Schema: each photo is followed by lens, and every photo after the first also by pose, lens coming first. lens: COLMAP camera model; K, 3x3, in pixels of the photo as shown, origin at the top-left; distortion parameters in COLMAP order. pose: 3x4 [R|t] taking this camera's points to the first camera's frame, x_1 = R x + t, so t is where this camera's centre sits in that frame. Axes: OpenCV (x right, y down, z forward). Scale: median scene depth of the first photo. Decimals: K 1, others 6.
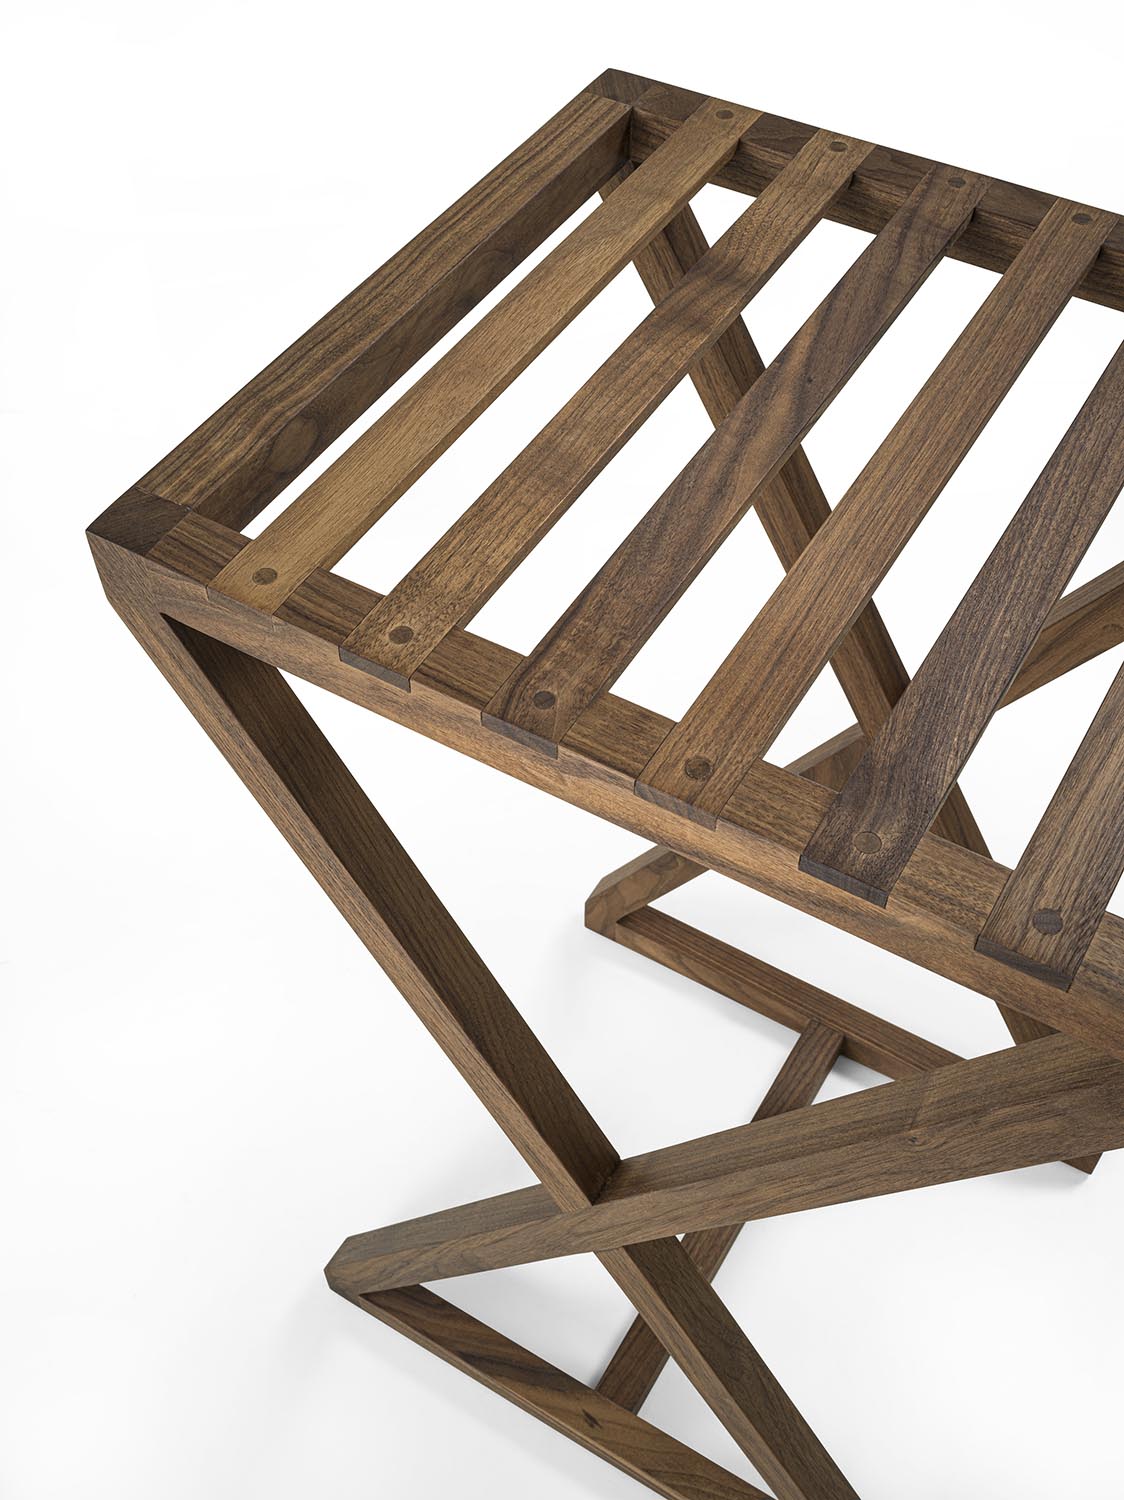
lens RADIAL K [[1668.6, 0, 563.6], [0, 1668.6, 744.7], [0, 0, 1]] dist [0.030118, 0.000000]
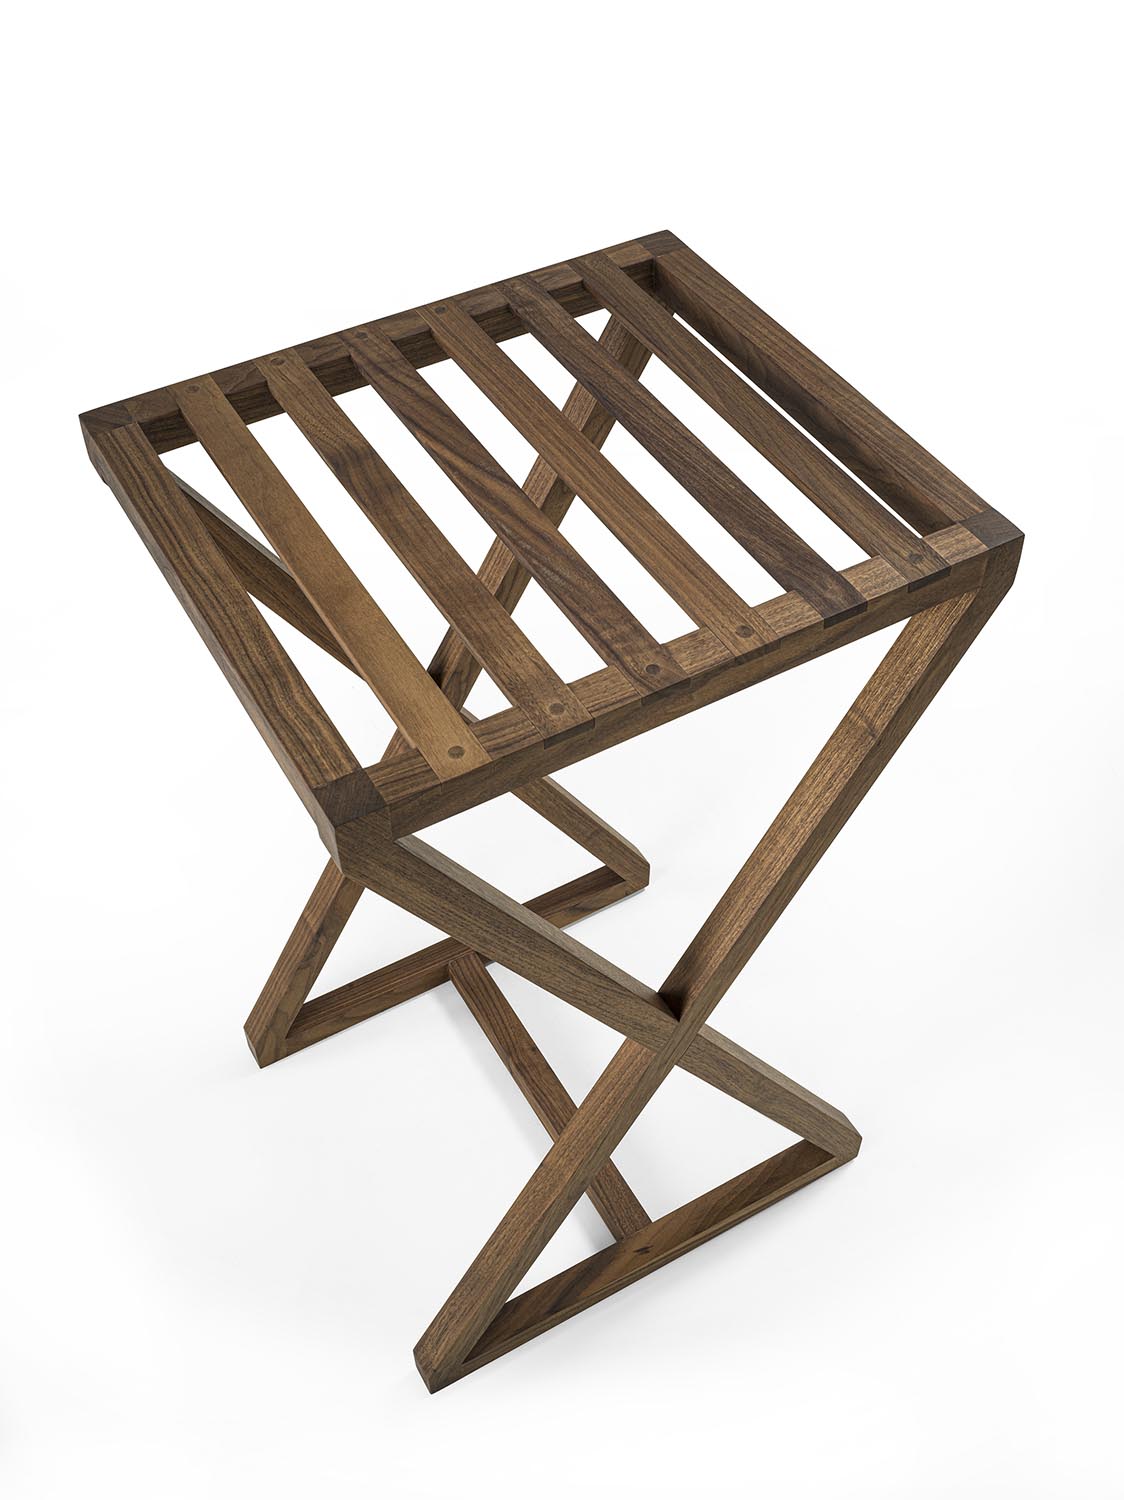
lens RADIAL K [[1668.6, 0, 561.1], [0, 1668.6, 751.9], [0, 0, 1]] dist [0.030118, 0.000000]
pose [[0.486709, -0.638450, 0.596235, -0.844830], [0.670464, 0.710545, 0.213552, -0.296684], [-0.559994, 0.295816, 0.773886, -0.122205]]
